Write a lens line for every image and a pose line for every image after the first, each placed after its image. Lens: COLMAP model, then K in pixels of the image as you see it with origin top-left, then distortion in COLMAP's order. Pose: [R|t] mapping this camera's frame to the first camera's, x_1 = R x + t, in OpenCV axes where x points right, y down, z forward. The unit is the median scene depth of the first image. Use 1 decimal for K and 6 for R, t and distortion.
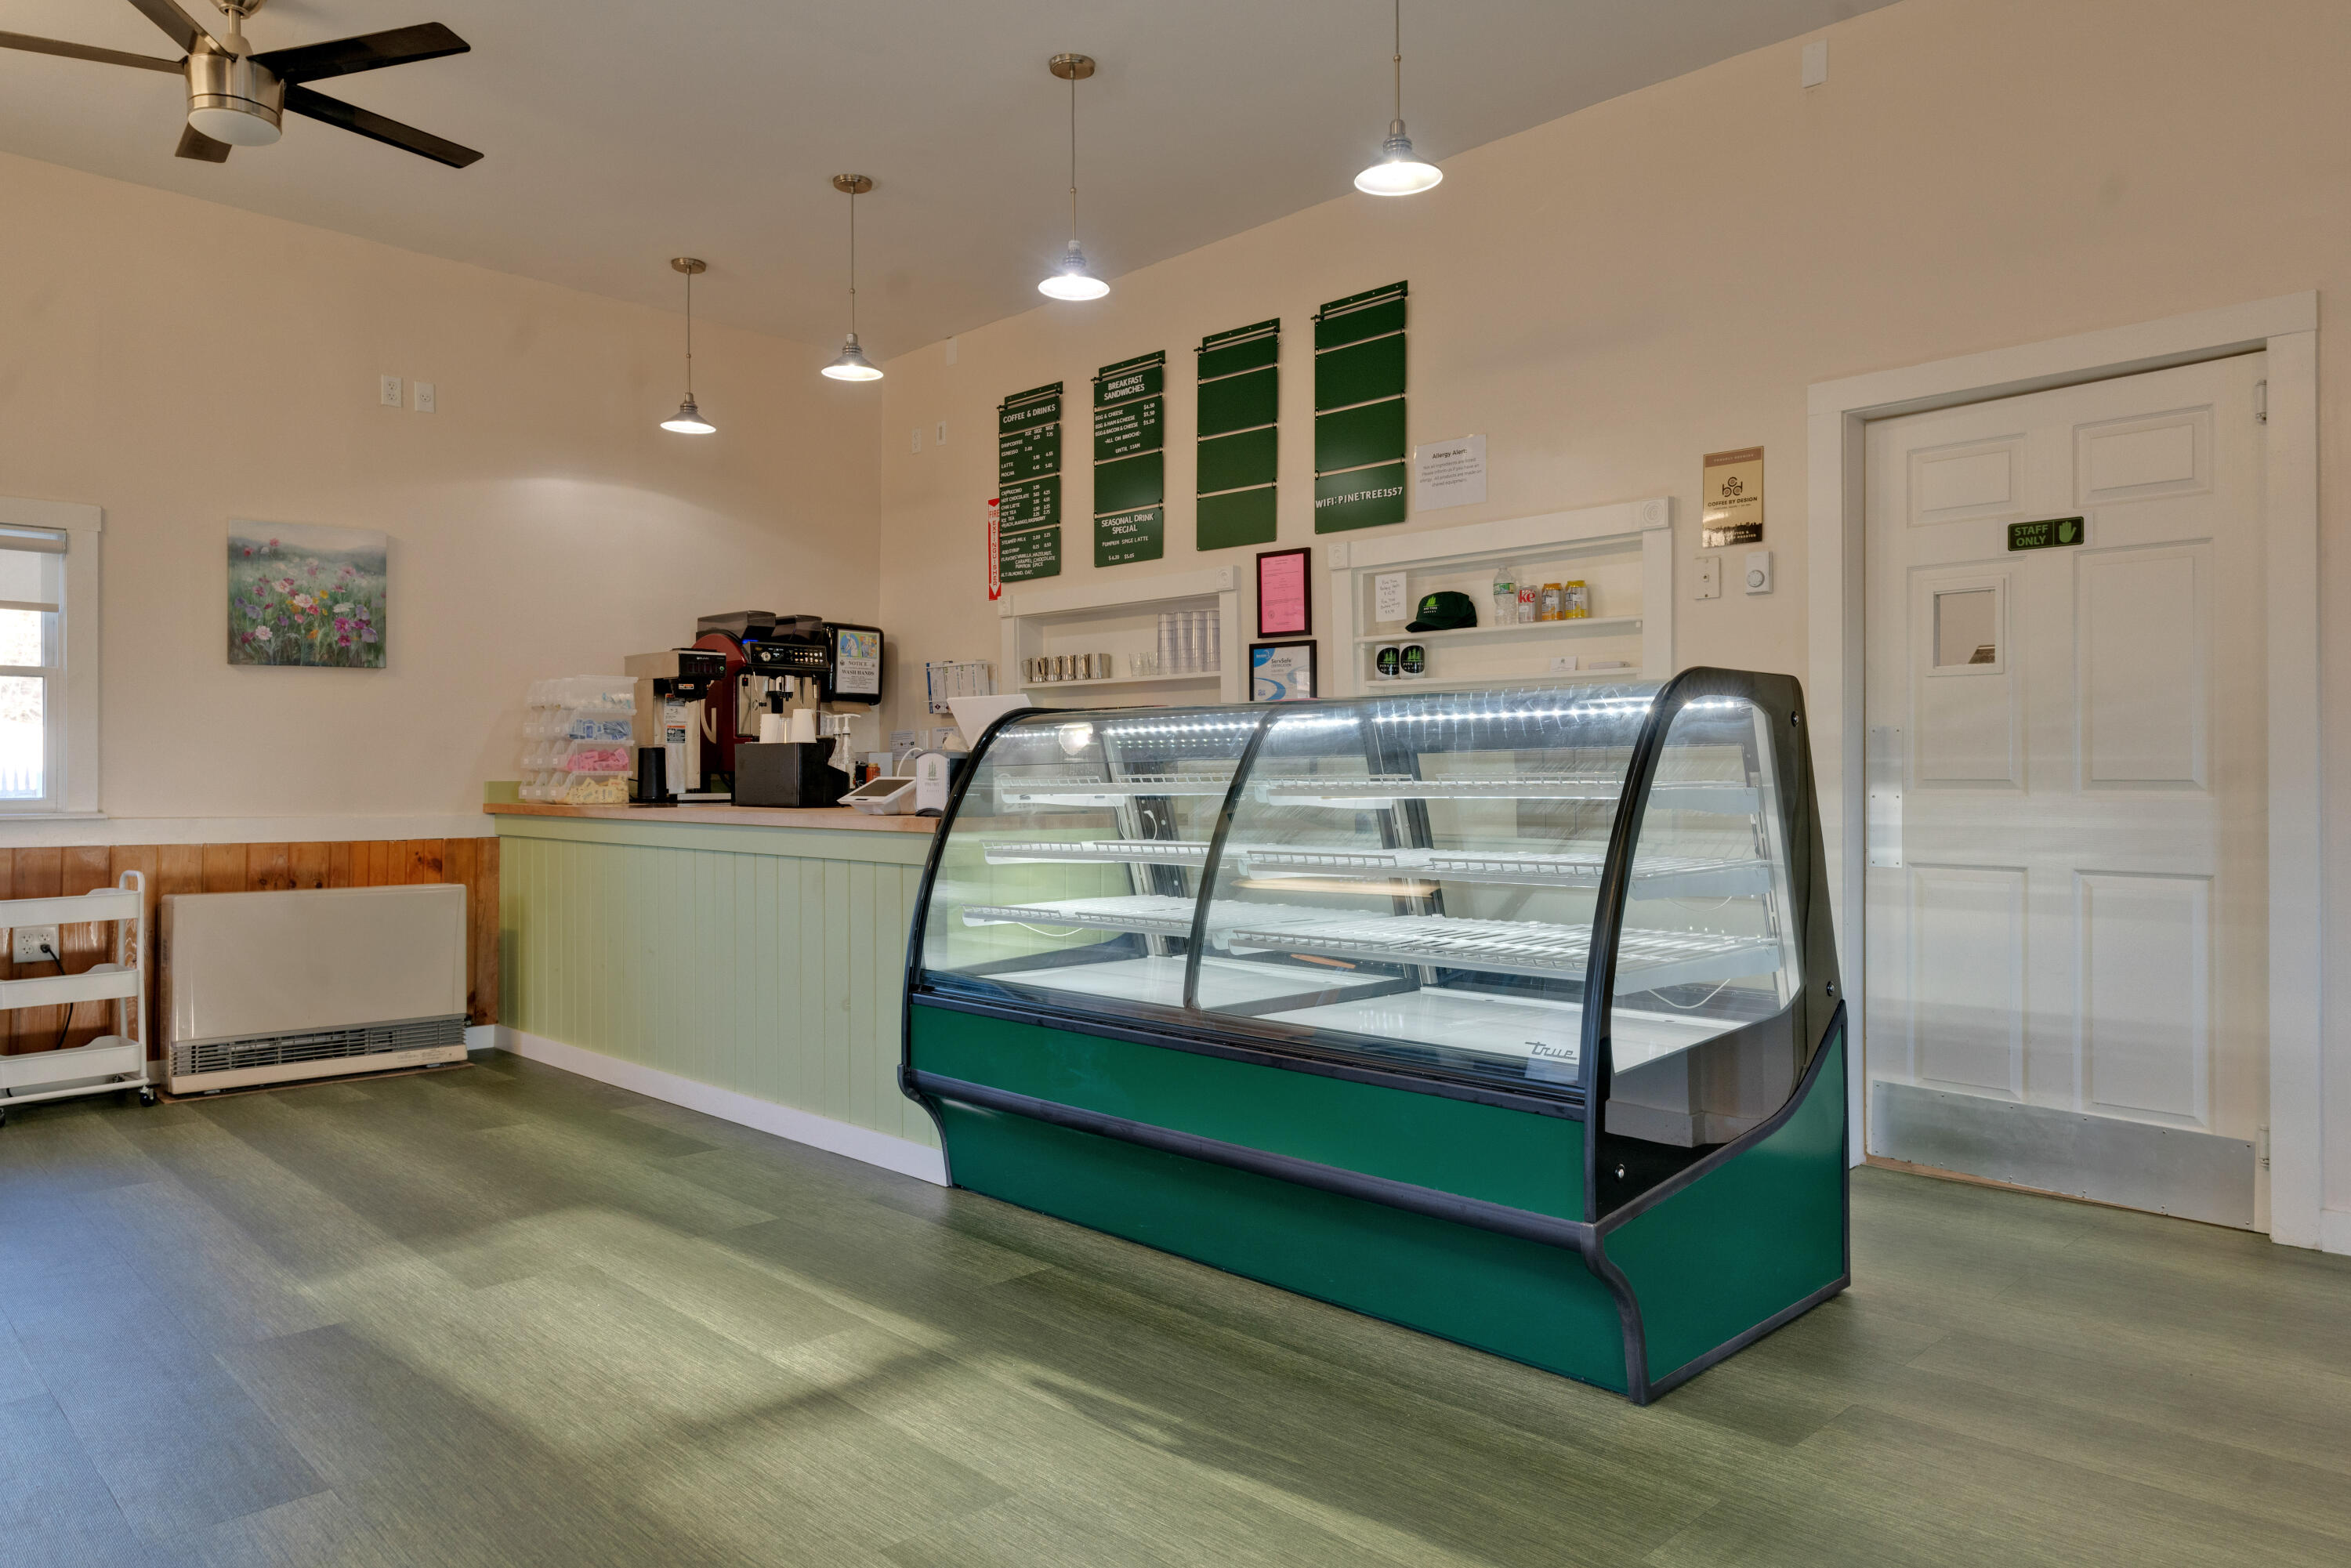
lens RADIAL K [[1540.1, 0, 1175.5], [0, 1540.1, 784.0], [0, 0, 1]] dist [0.001936, 0.000446]
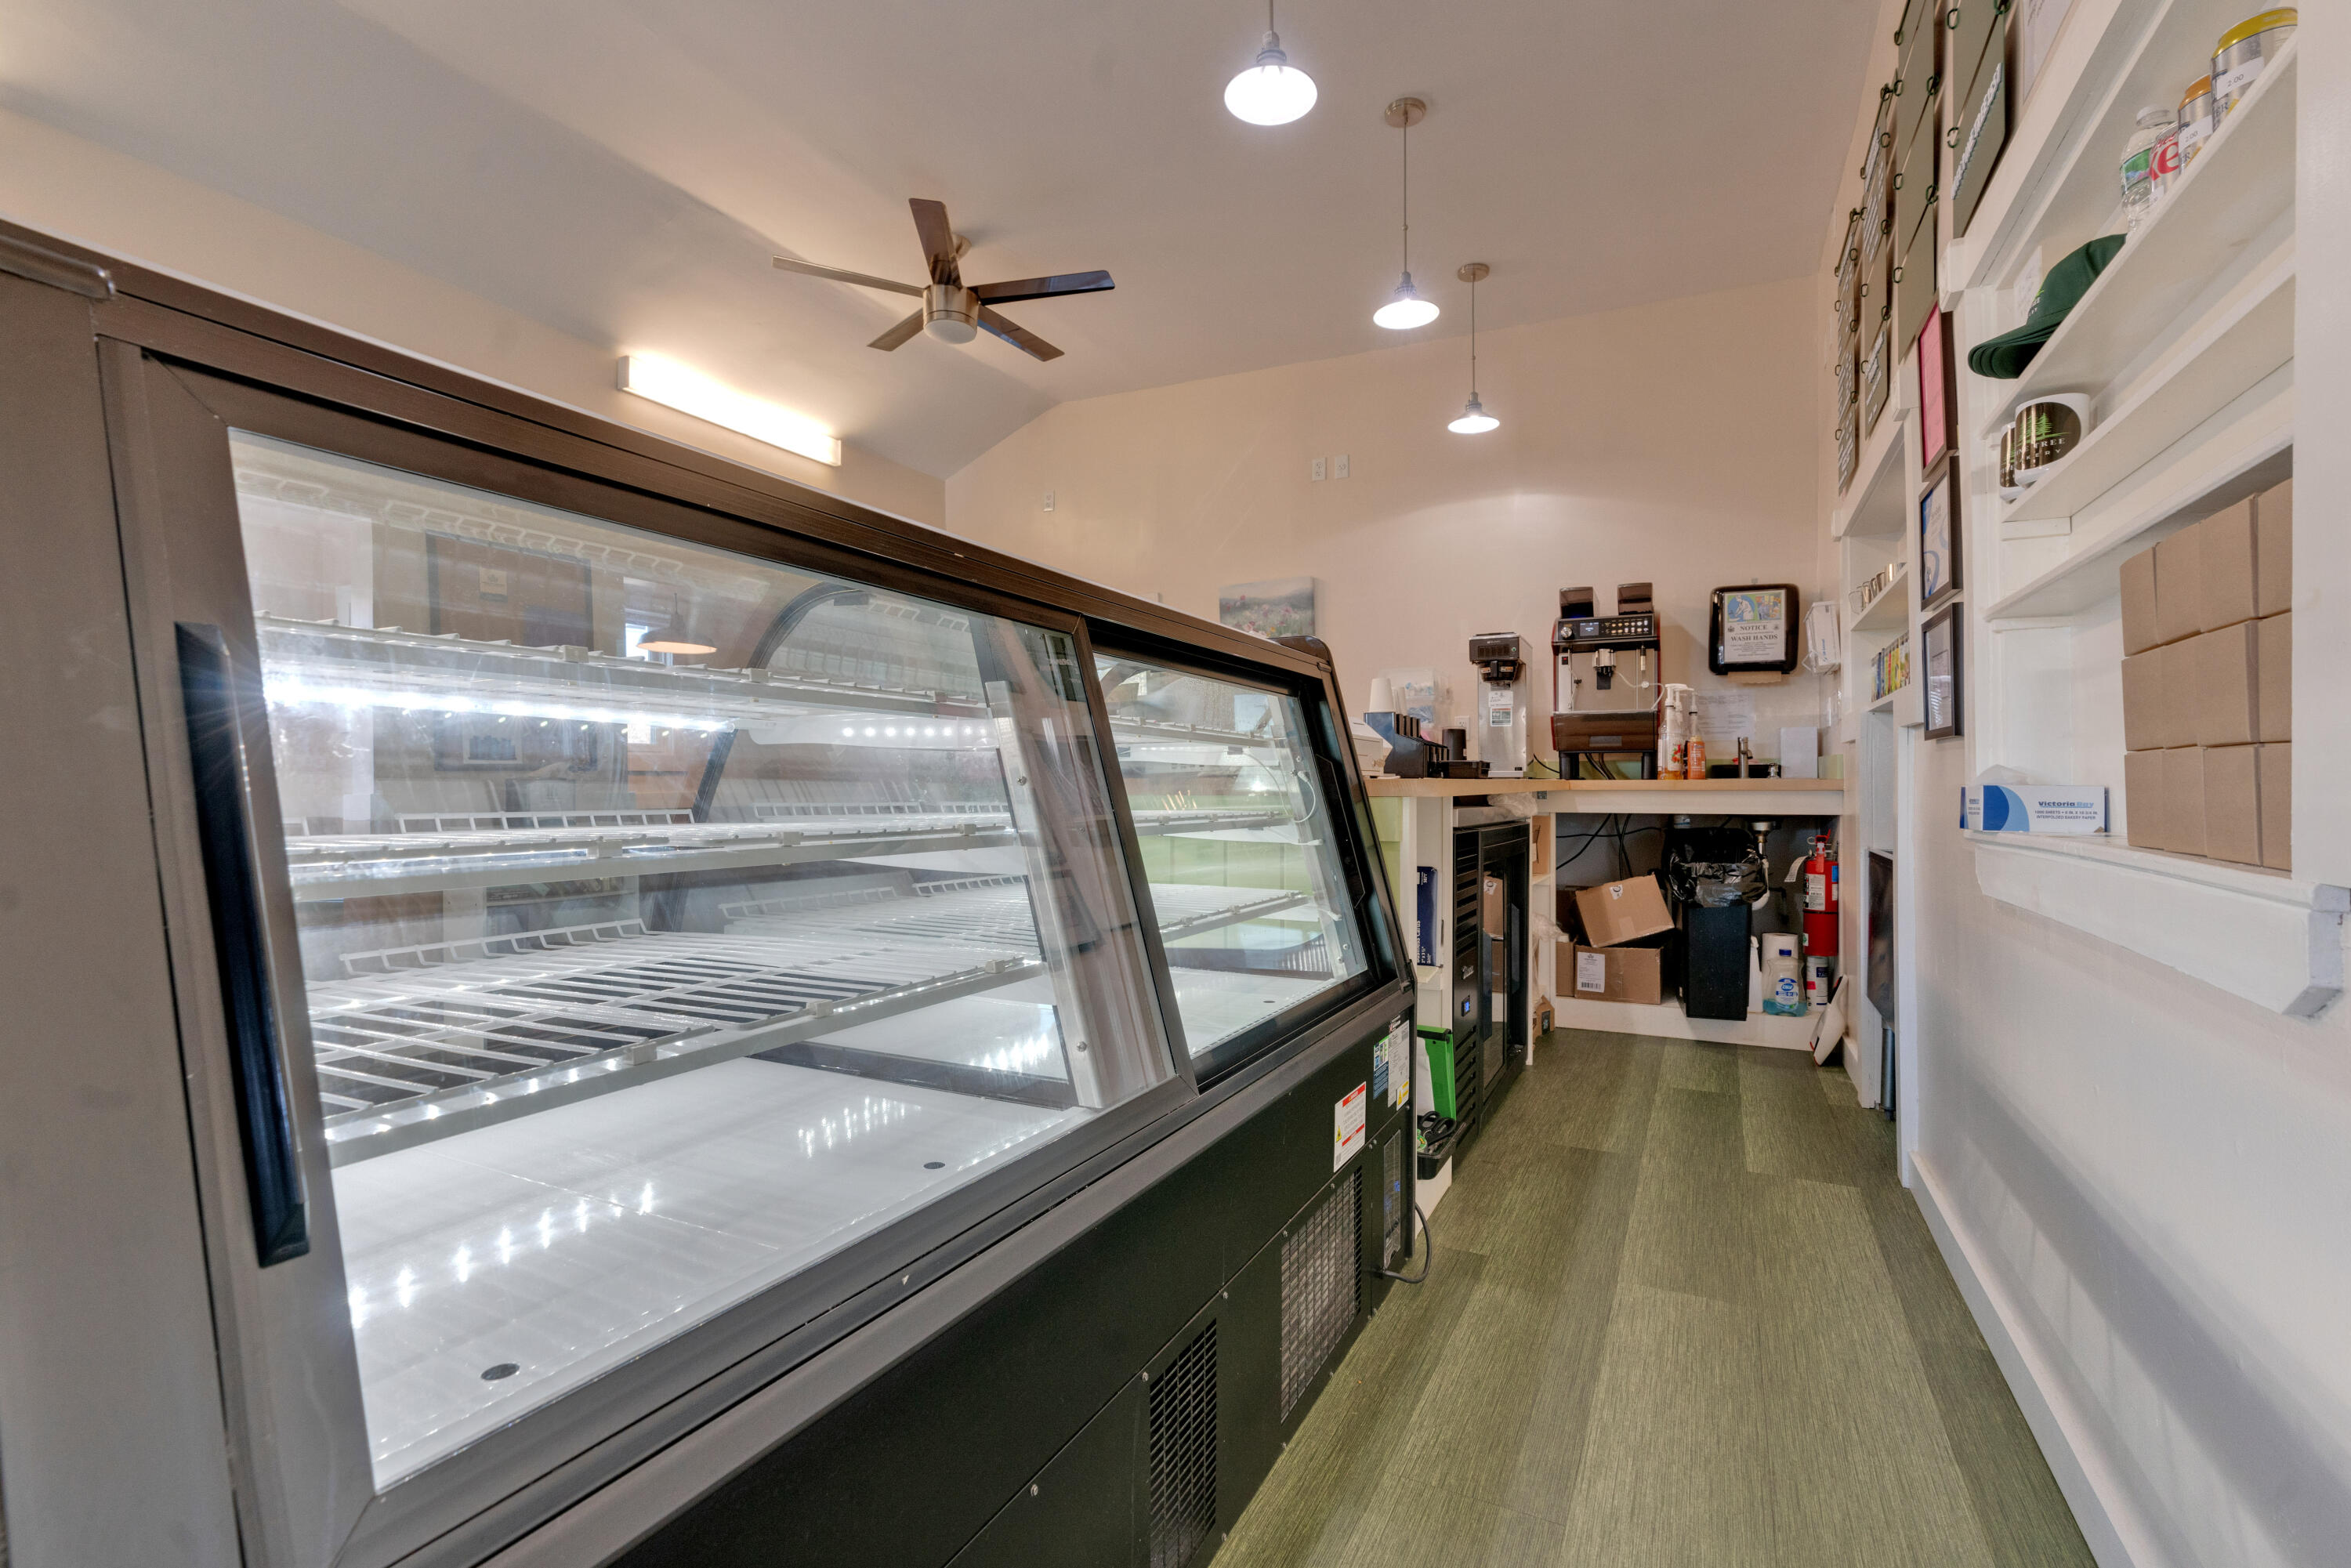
lens RADIAL K [[1057.4, 0, 1208.7], [0, 1057.4, 780.6], [0, 0, 1]] dist [-0.009847, 0.009030]
pose [[0.344299, 0.003630, -0.938853, 0.320730], [0.000010, 0.999993, 0.003870, 0.009482], [0.938860, -0.001342, 0.344296, 0.616754]]
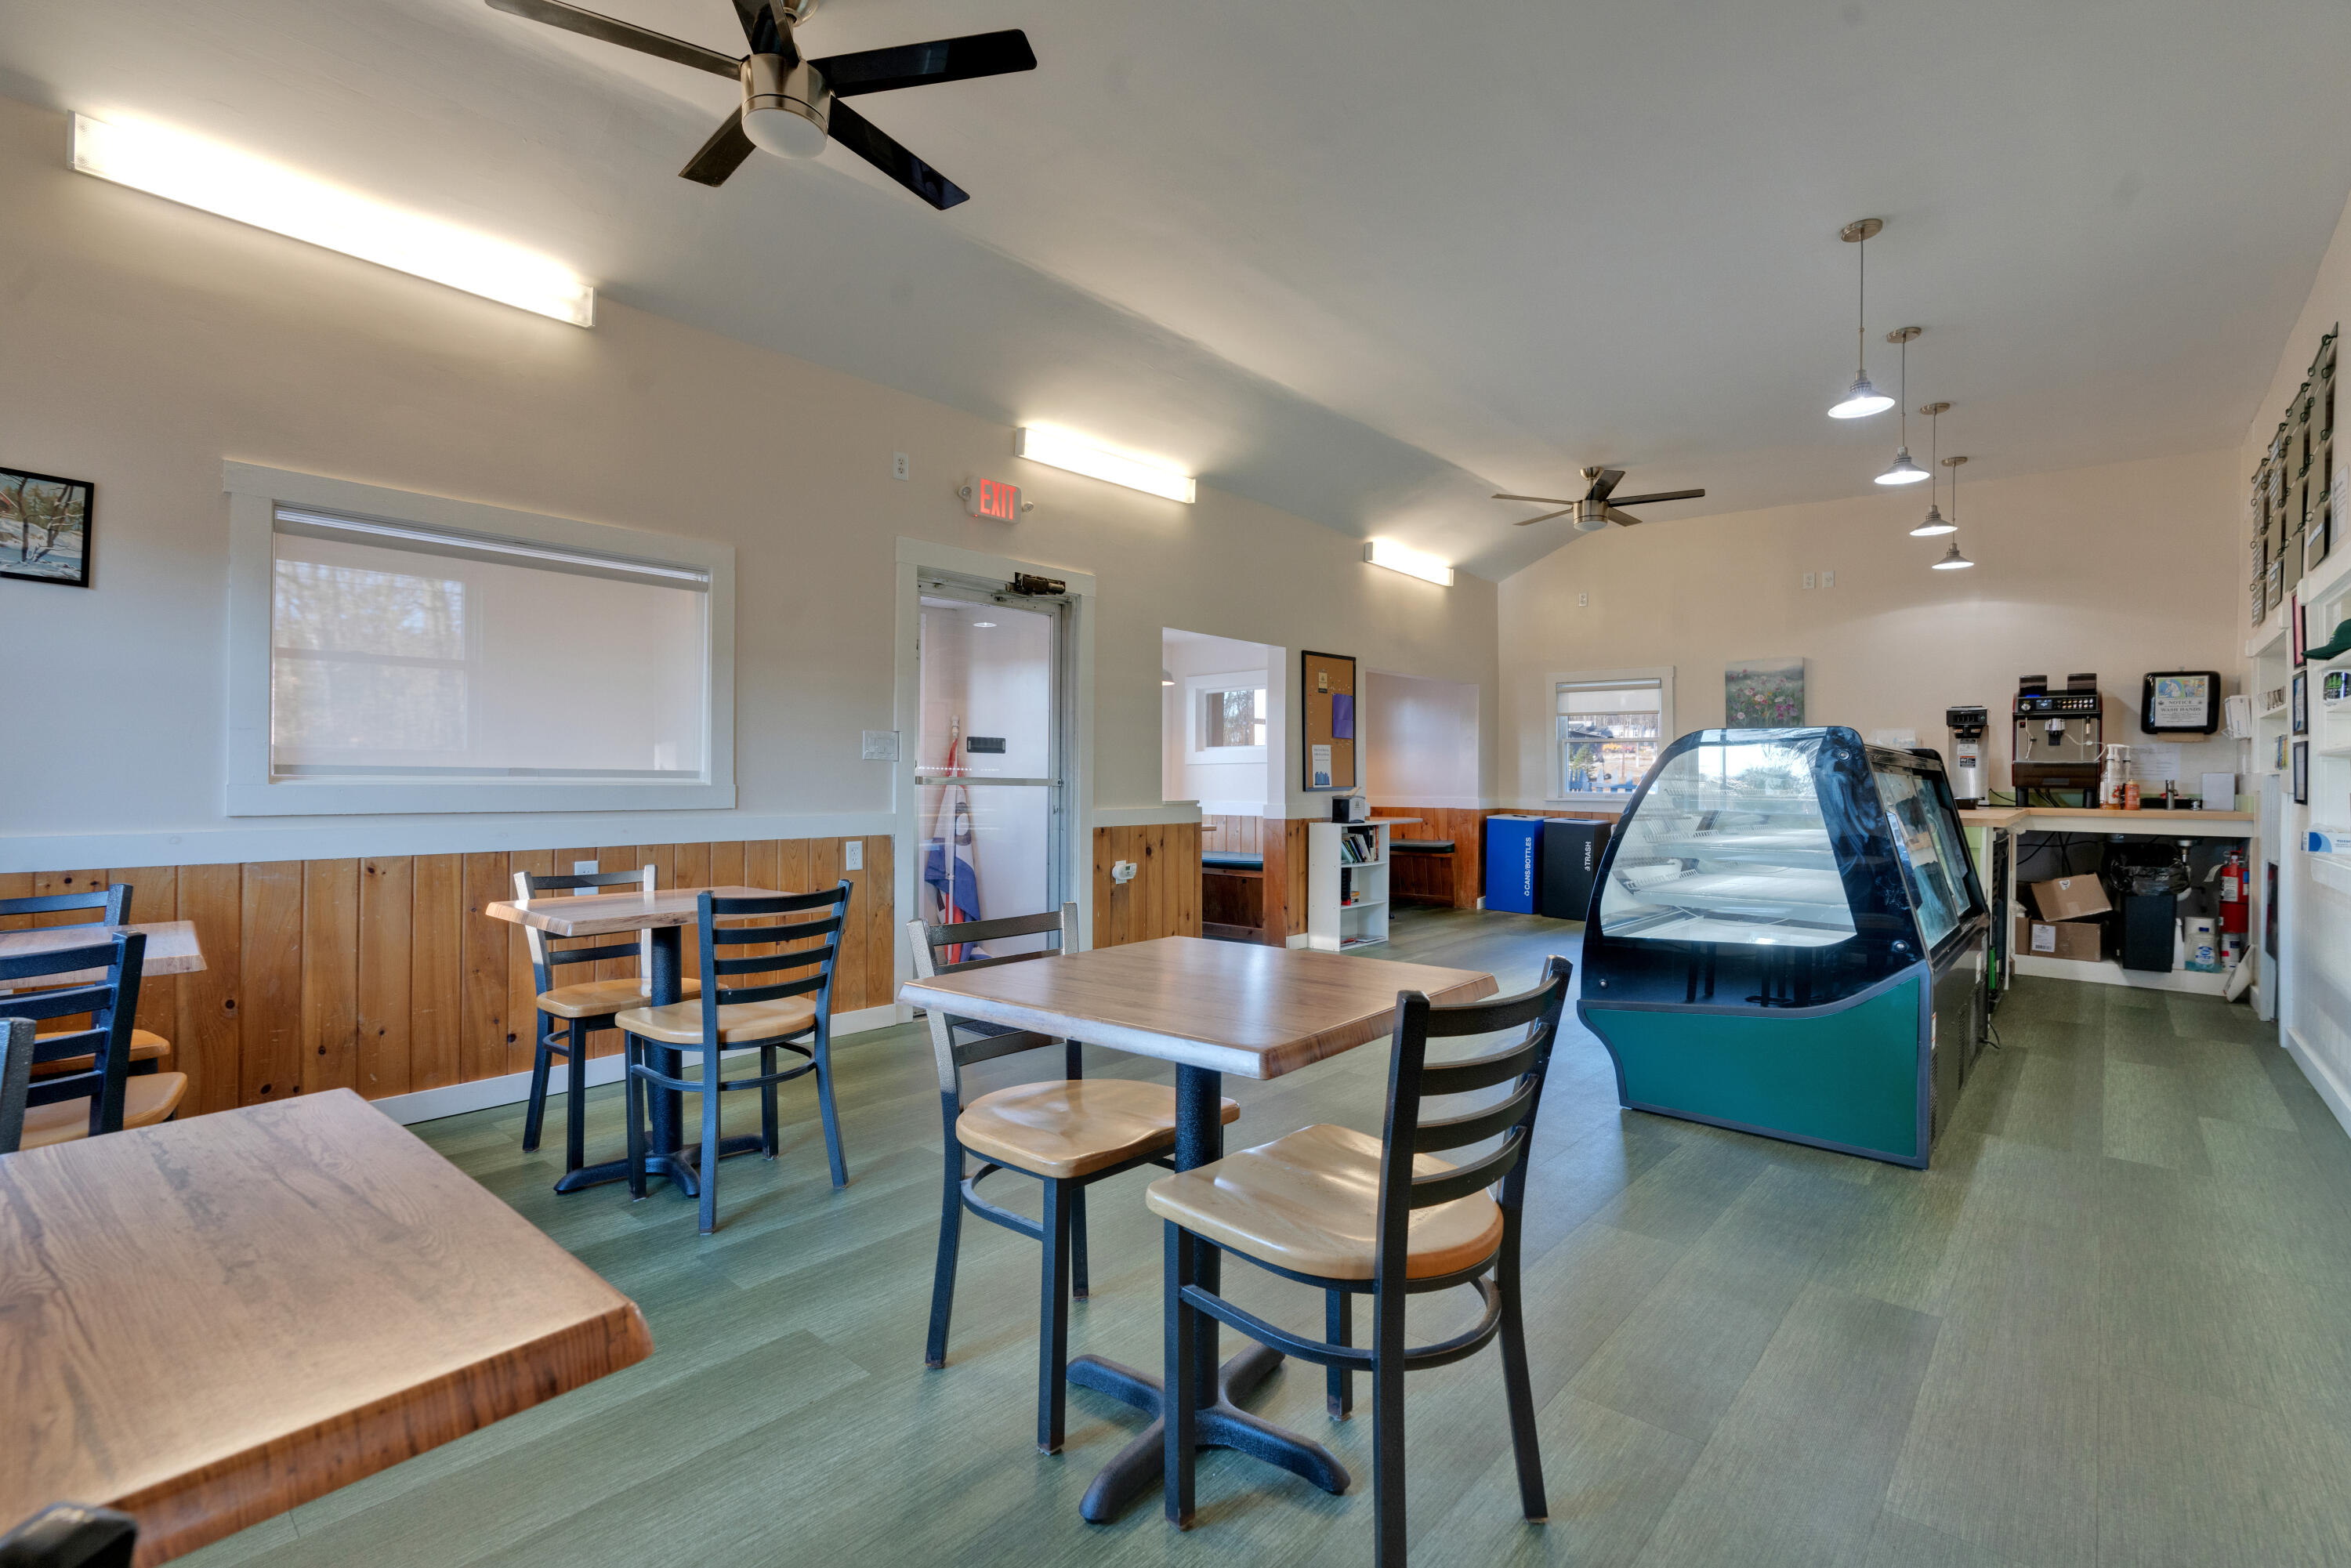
lens RADIAL K [[1057.4, 0, 1208.7], [0, 1057.4, 780.6], [0, 0, 1]] dist [-0.009847, 0.009030]
pose [[0.094311, 0.012894, -0.995459, 0.718487], [-0.008539, 0.999890, 0.012142, -0.022393], [0.995506, 0.007355, 0.094410, 0.162309]]
